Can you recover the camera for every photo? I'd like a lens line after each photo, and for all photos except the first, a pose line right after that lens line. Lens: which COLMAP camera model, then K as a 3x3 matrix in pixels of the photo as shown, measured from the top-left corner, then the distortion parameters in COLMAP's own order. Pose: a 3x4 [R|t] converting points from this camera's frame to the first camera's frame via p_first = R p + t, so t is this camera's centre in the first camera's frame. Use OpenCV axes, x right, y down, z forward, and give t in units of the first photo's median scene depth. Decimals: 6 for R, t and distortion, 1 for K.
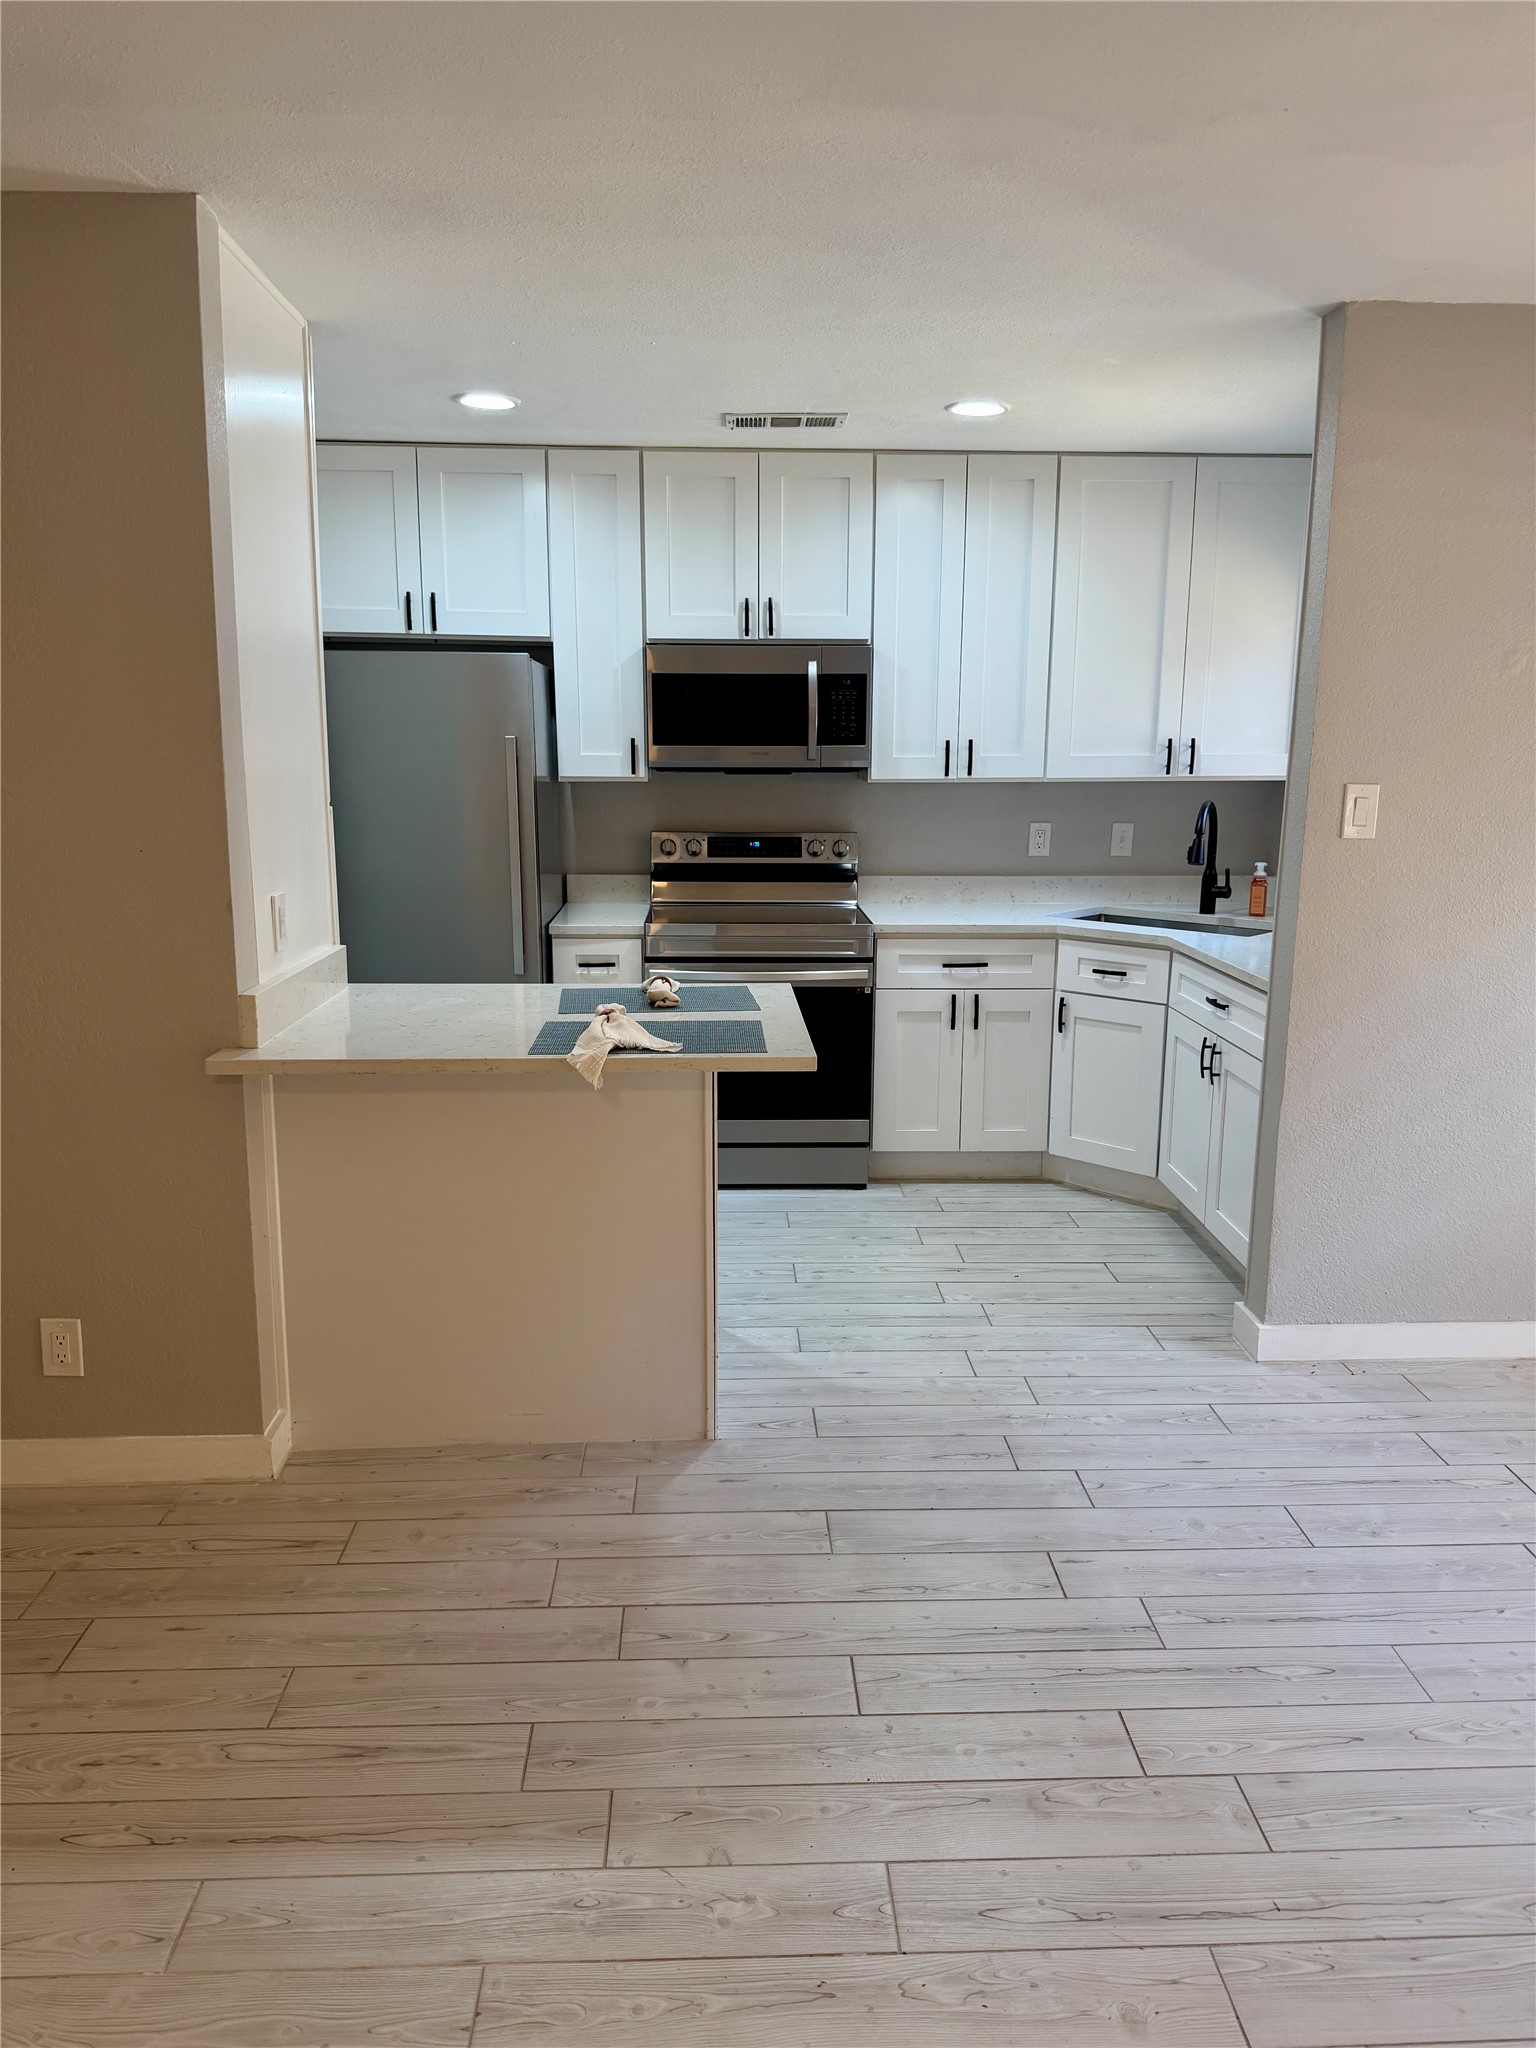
lens RADIAL K [[1454.2, 0, 768.0], [0, 1454.2, 1024.6], [0, 0, 1]] dist [0.007076, -0.014587]
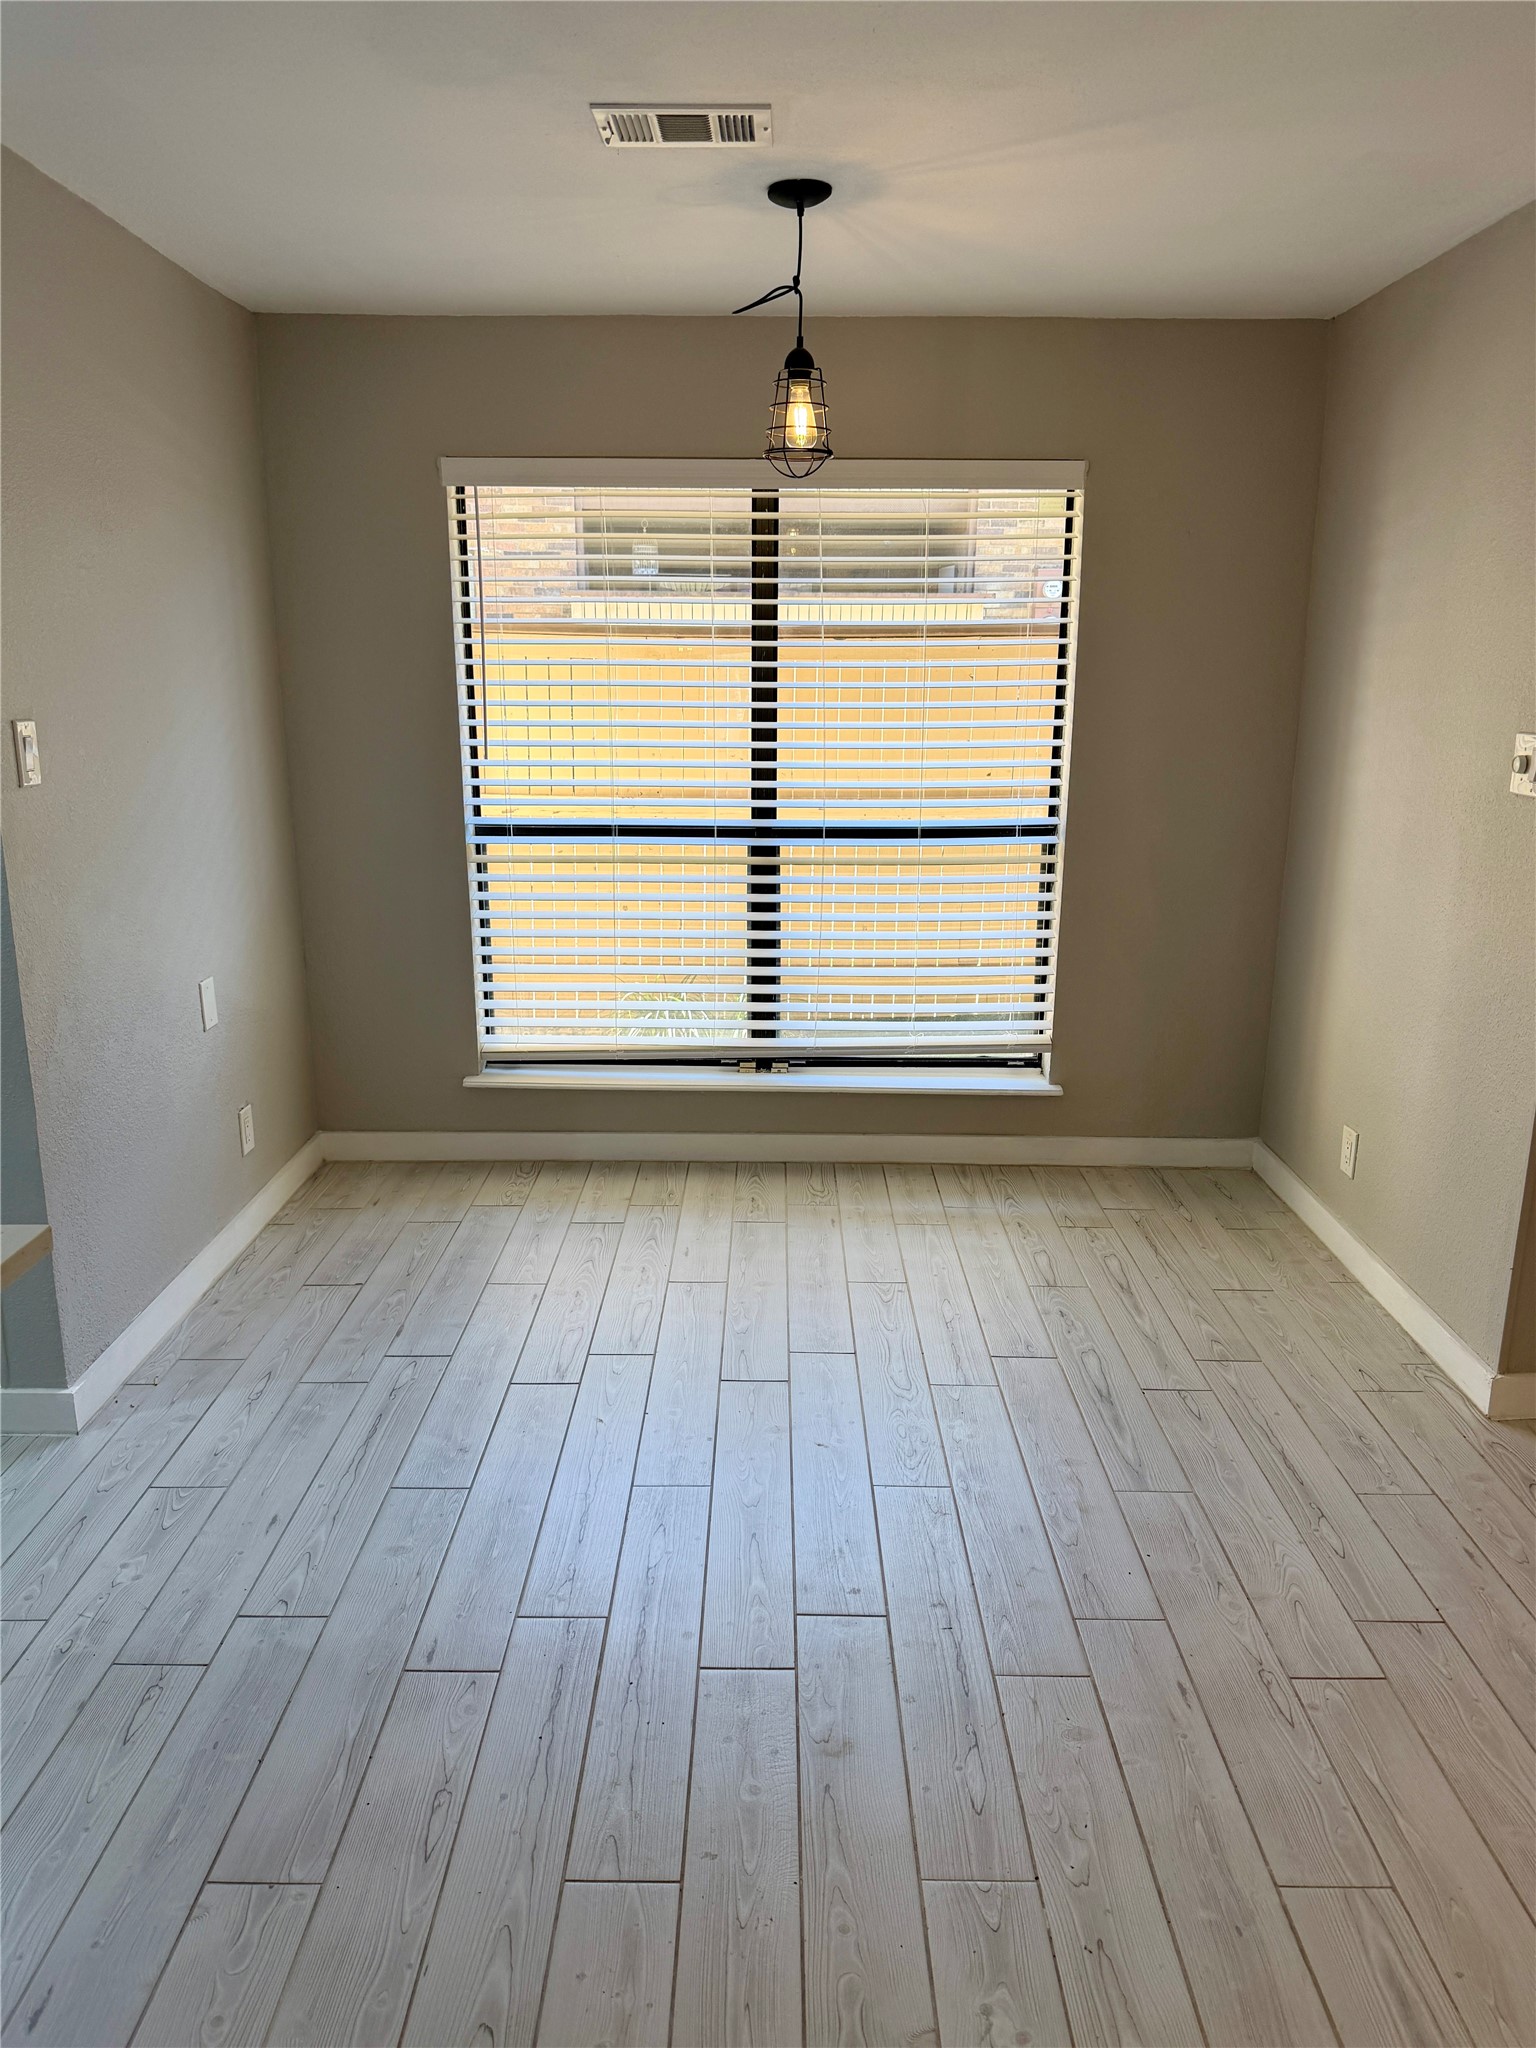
lens RADIAL K [[1454.2, 0, 760.4], [0, 1454.2, 1029.9], [0, 0, 1]] dist [0.007076, -0.014587]
pose [[0.053167, -0.254319, 0.965658, -0.520580], [0.198453, 0.950428, 0.239382, -0.144958], [-0.978667, 0.178911, 0.101002, 0.680655]]
